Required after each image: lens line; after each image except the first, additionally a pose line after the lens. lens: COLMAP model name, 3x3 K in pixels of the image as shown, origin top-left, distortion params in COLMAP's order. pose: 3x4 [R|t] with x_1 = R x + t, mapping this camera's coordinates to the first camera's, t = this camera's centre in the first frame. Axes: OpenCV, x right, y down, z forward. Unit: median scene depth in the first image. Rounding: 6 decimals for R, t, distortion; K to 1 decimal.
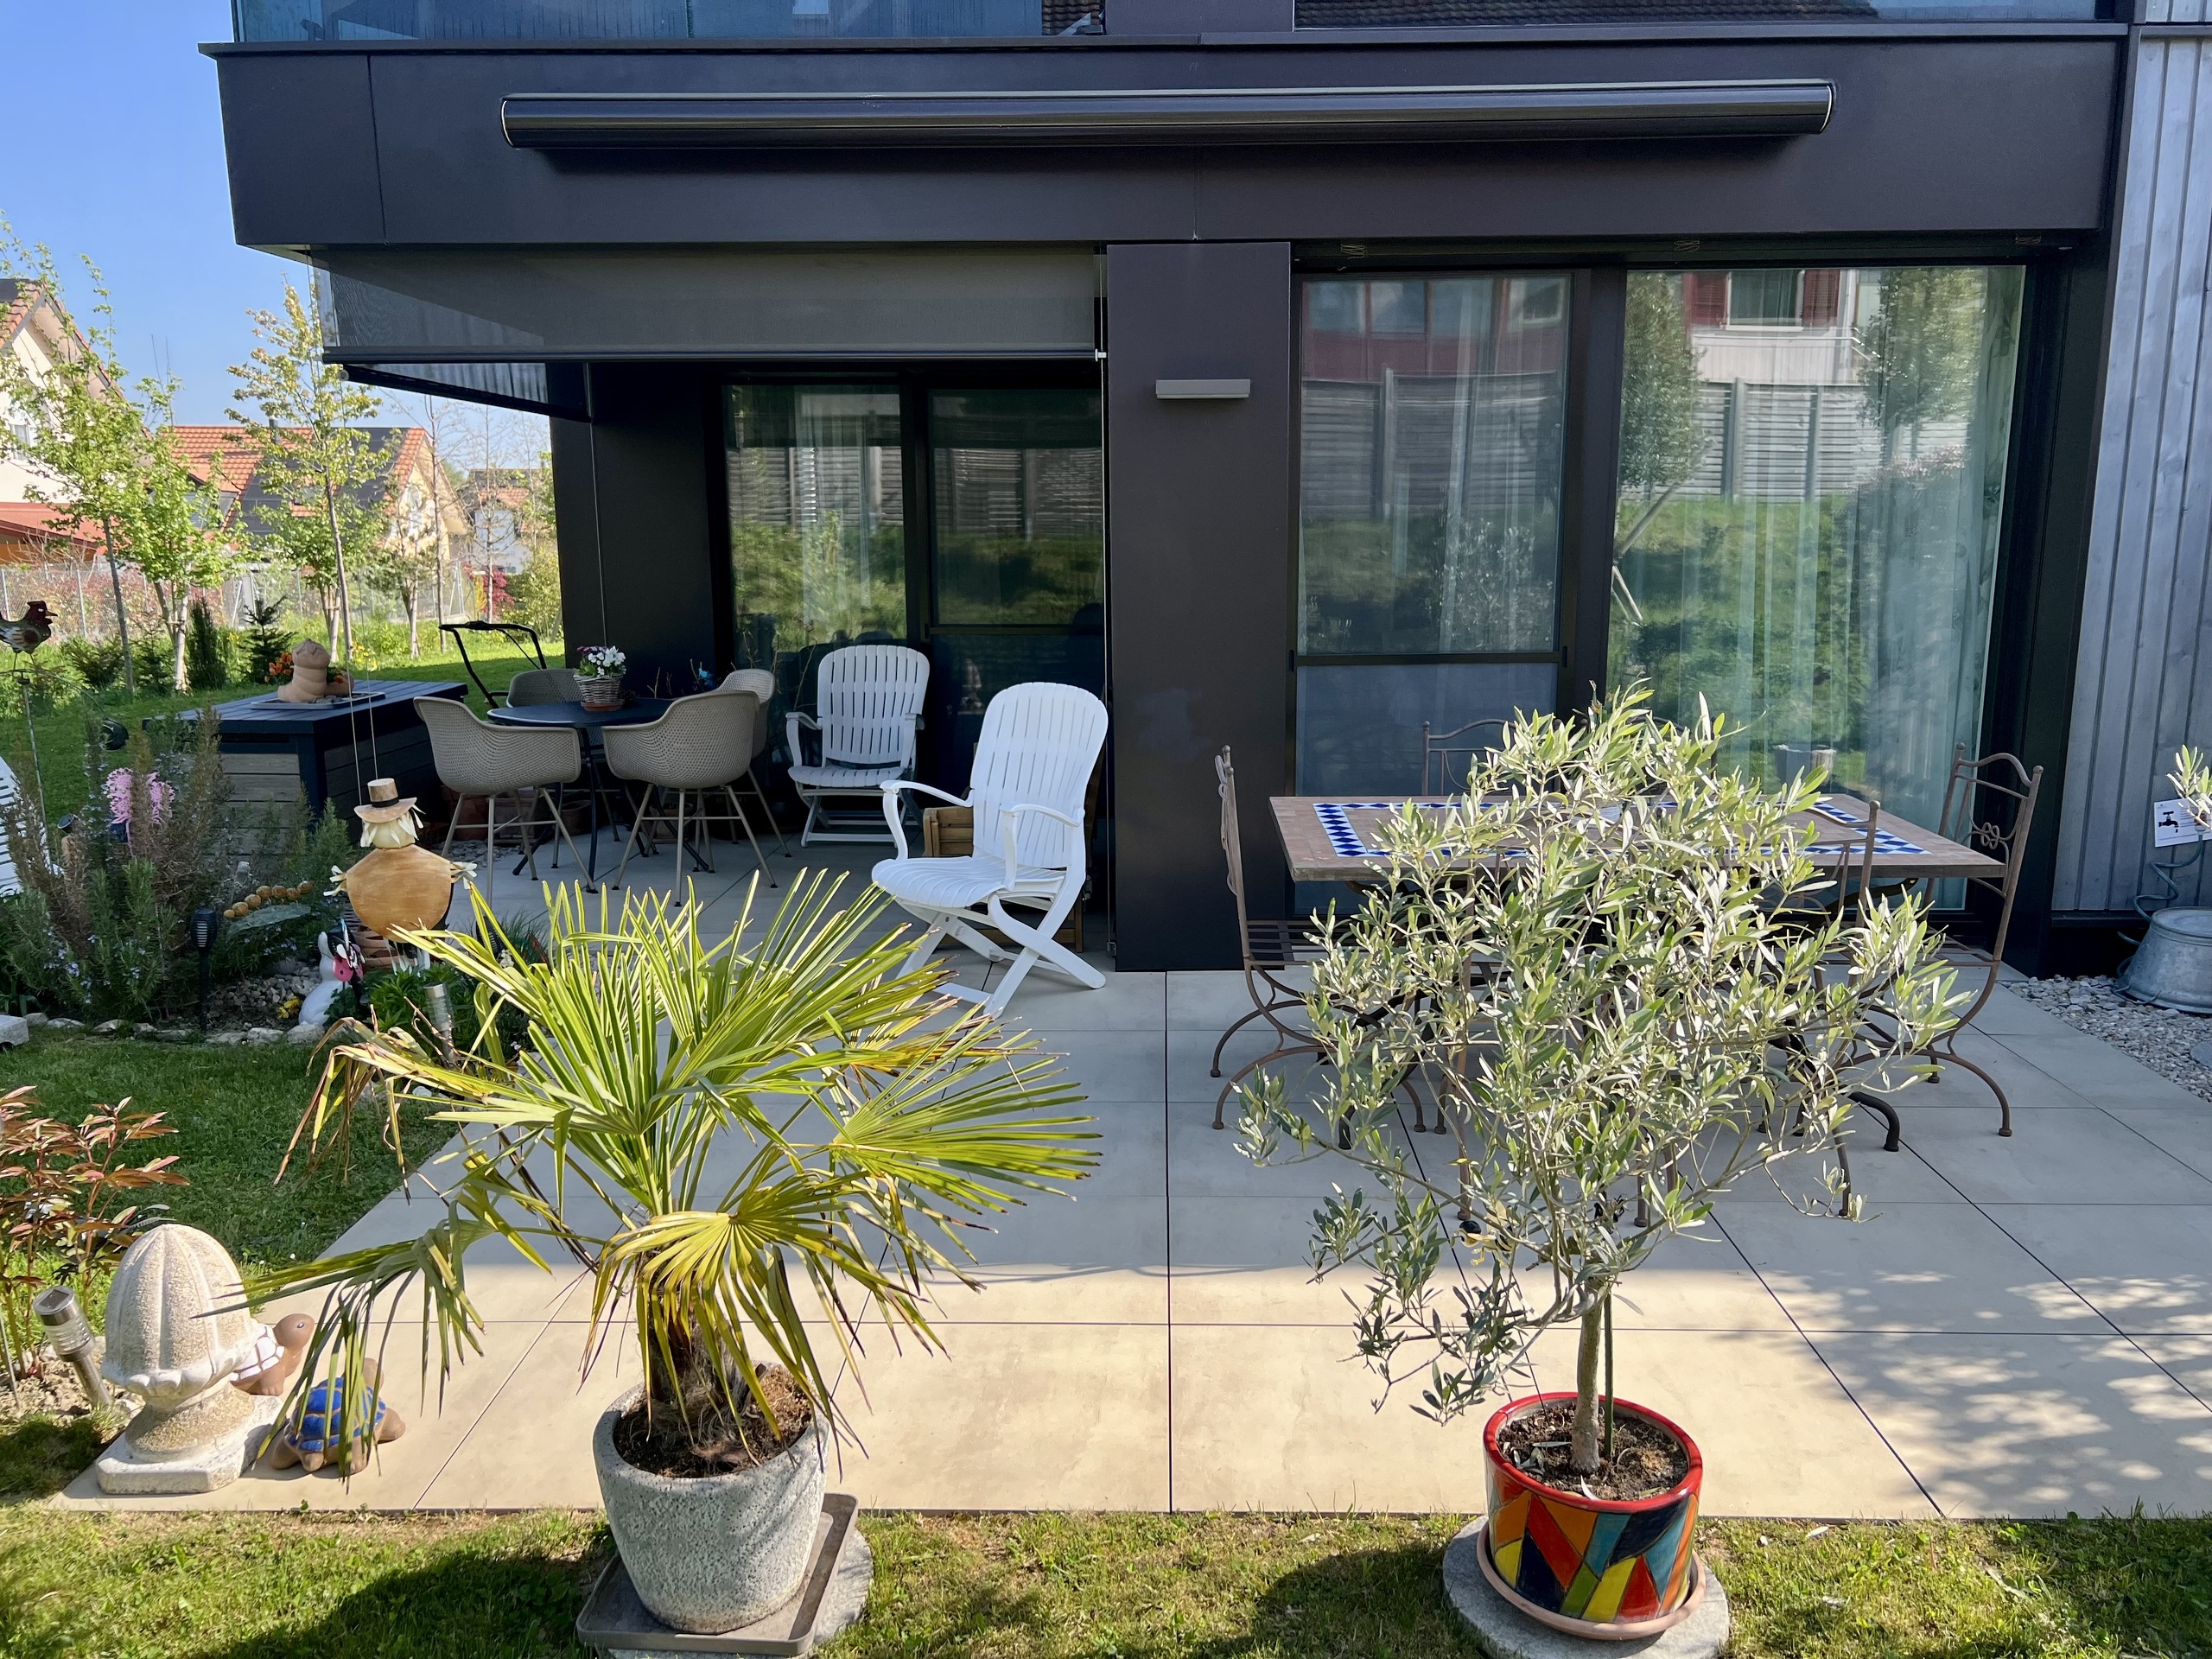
lens RADIAL K [[1672.4, 0, 1097.5], [0, 1672.4, 840.0], [0, 0, 1]] dist [0.028762, -0.030190]
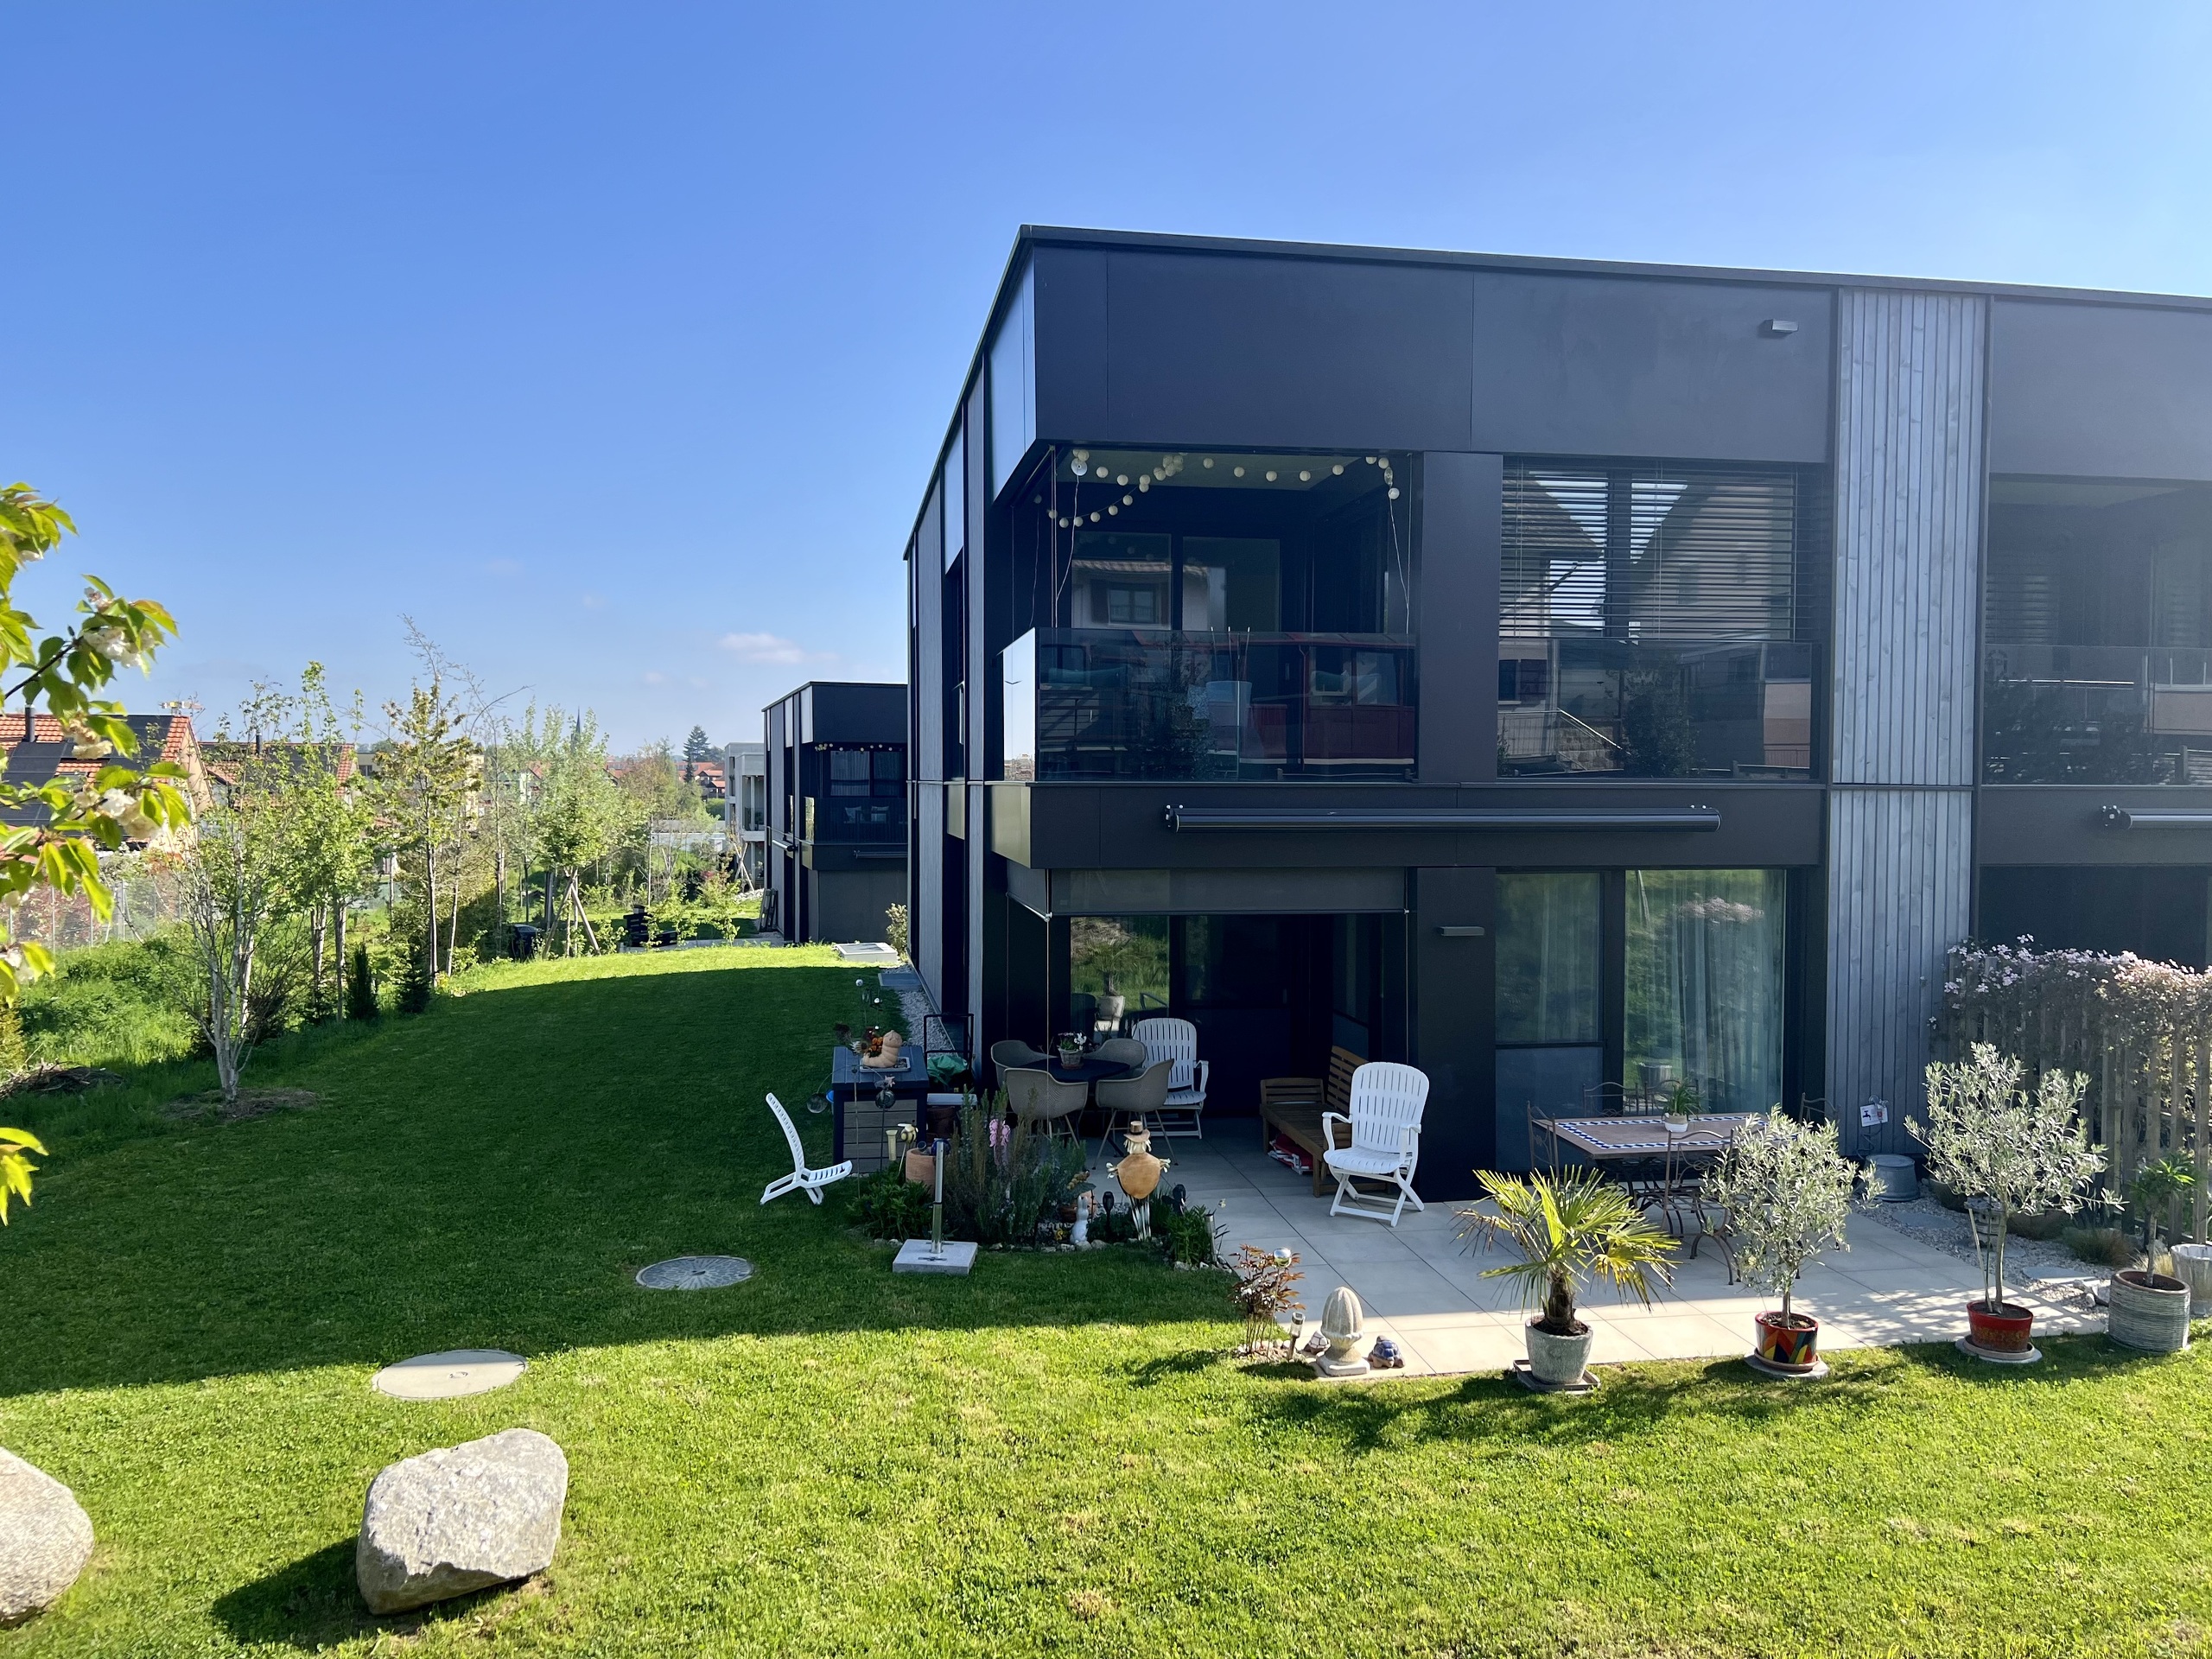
lens RADIAL K [[1672.4, 0, 1099.0], [0, 1672.4, 833.8], [0, 0, 1]] dist [0.028762, -0.030190]
pose [[0.979897, 0.004565, 0.199450, -0.891382], [0.026077, 0.988230, -0.150735, -0.077660], [-0.197791, 0.152905, 0.968245, -1.119597]]
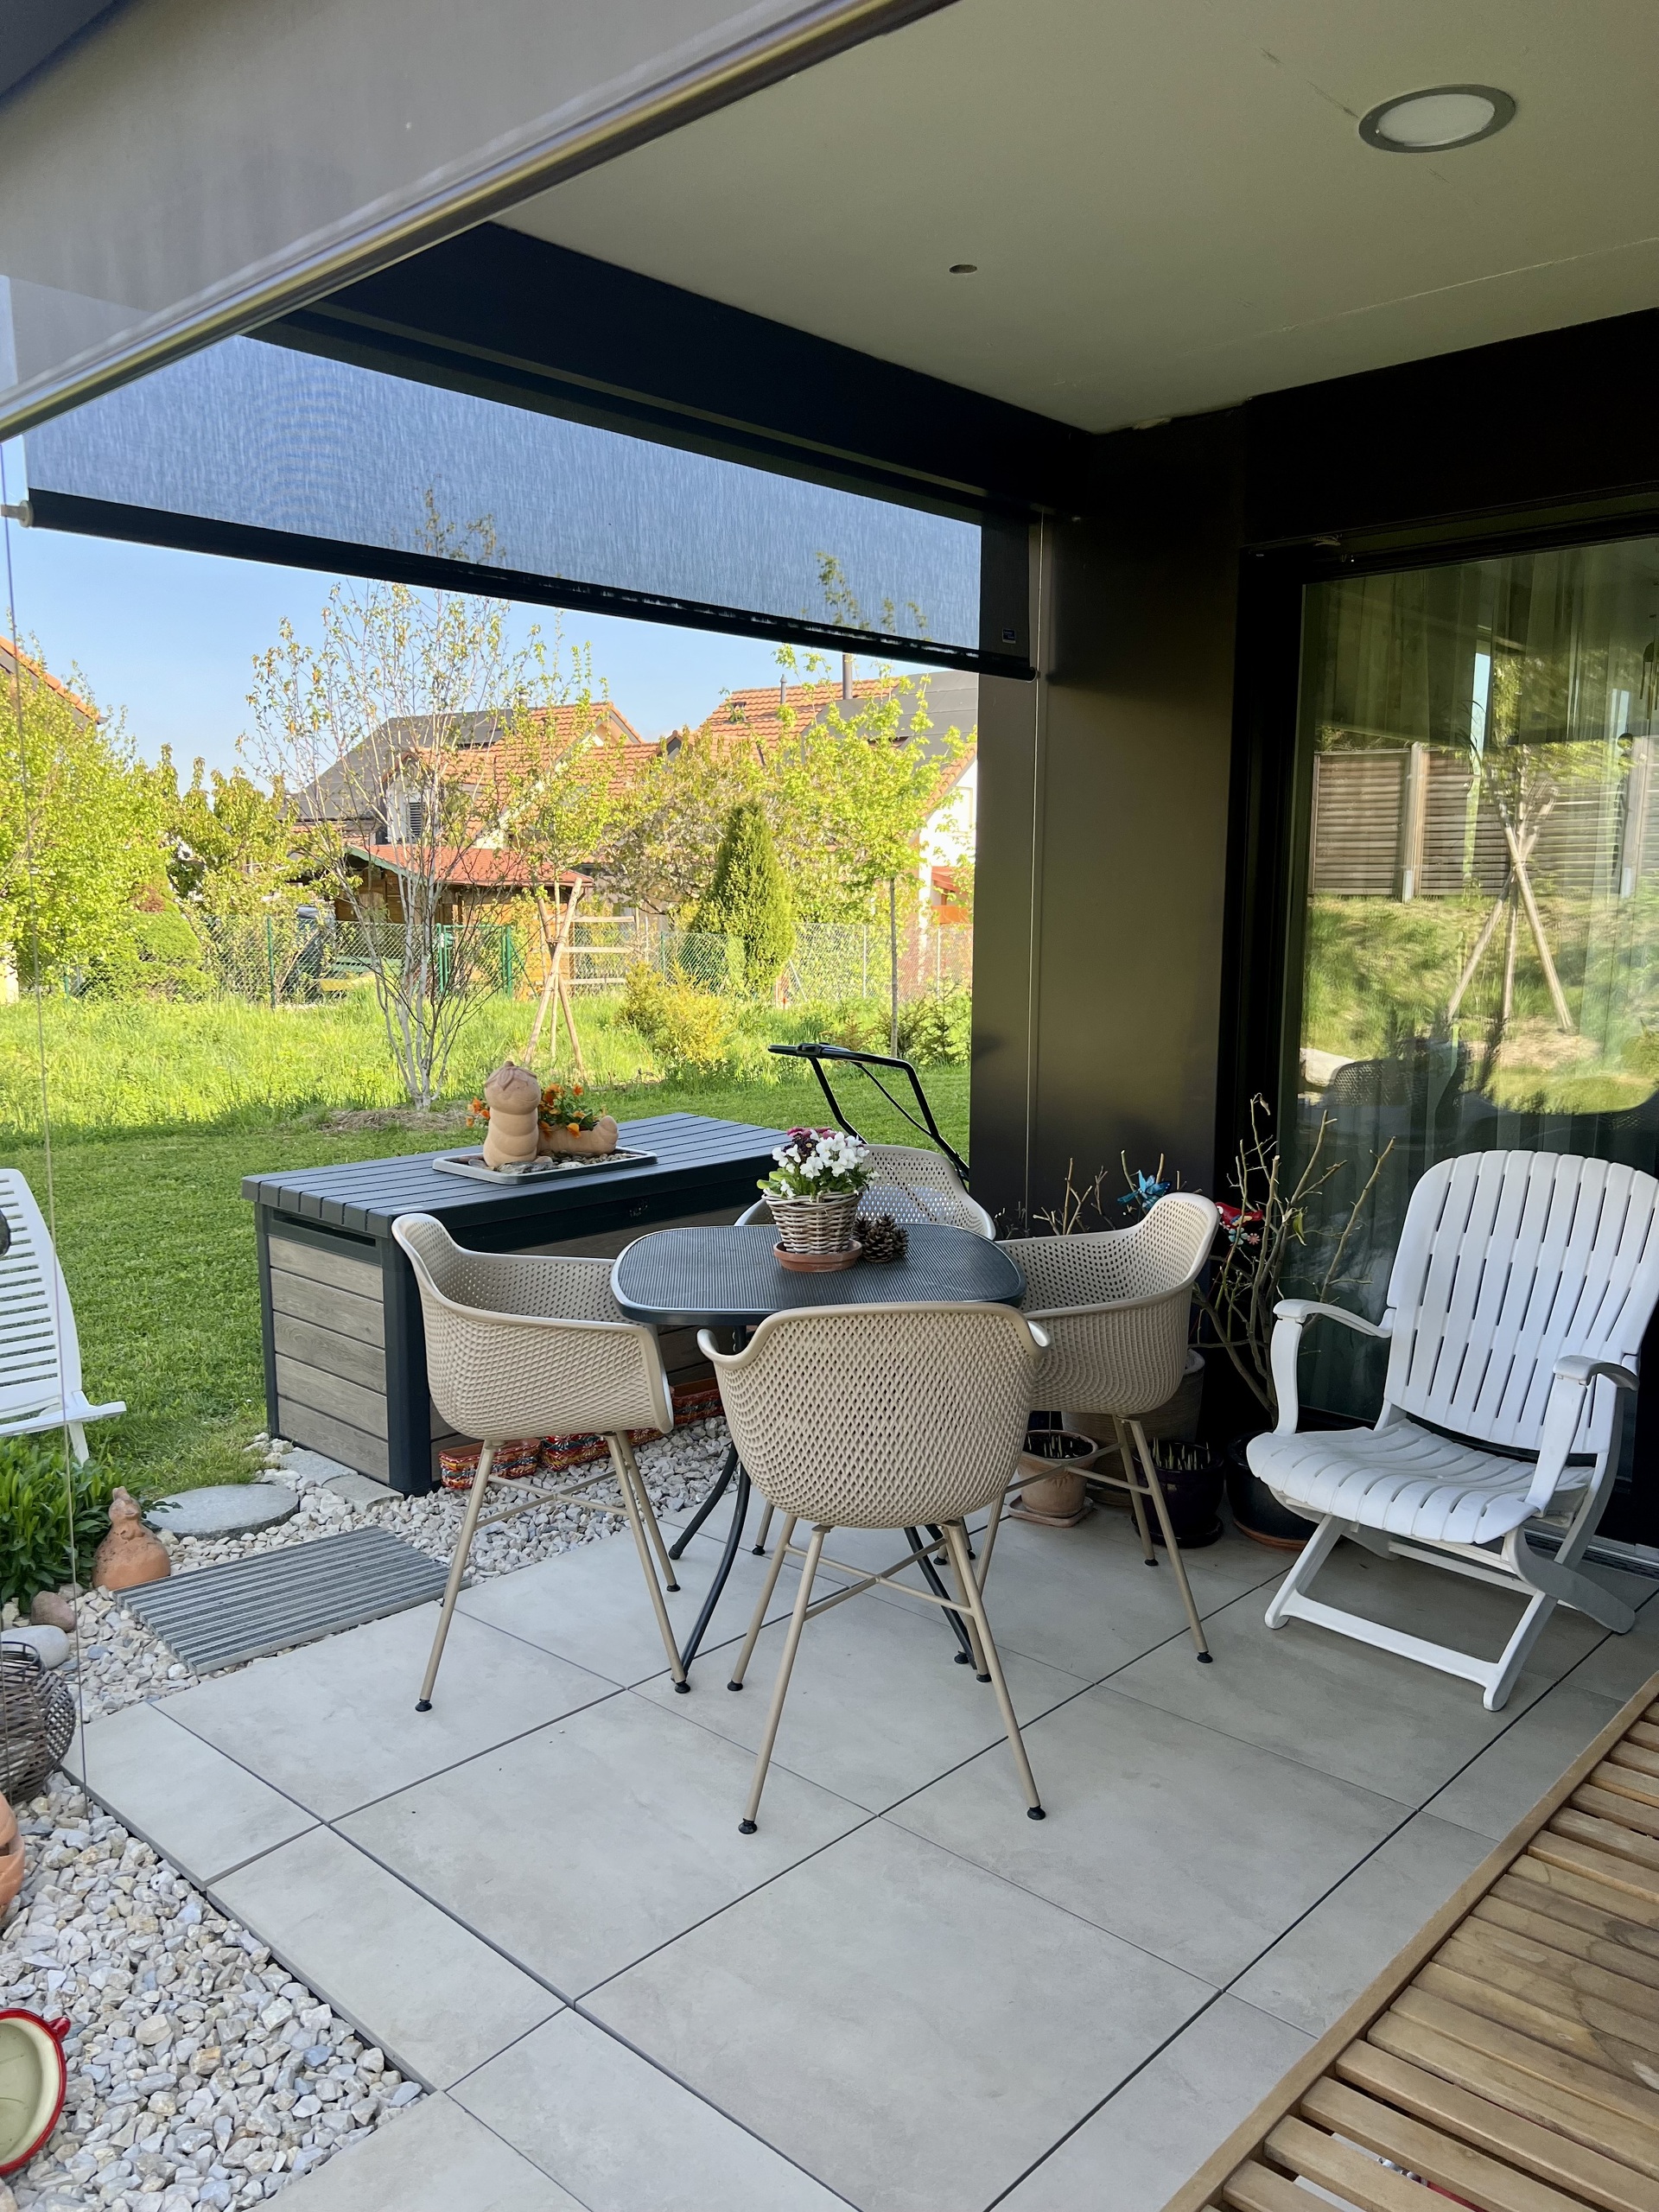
lens RADIAL K [[1672.4, 0, 824.8], [0, 1672.4, 1108.3], [0, 0, 1]] dist [0.028762, -0.030190]
pose [[0.749513, 0.091161, -0.655683, 0.005021], [-0.129216, 0.991568, -0.009847, -0.122849], [0.649257, 0.092105, 0.754972, 0.689277]]
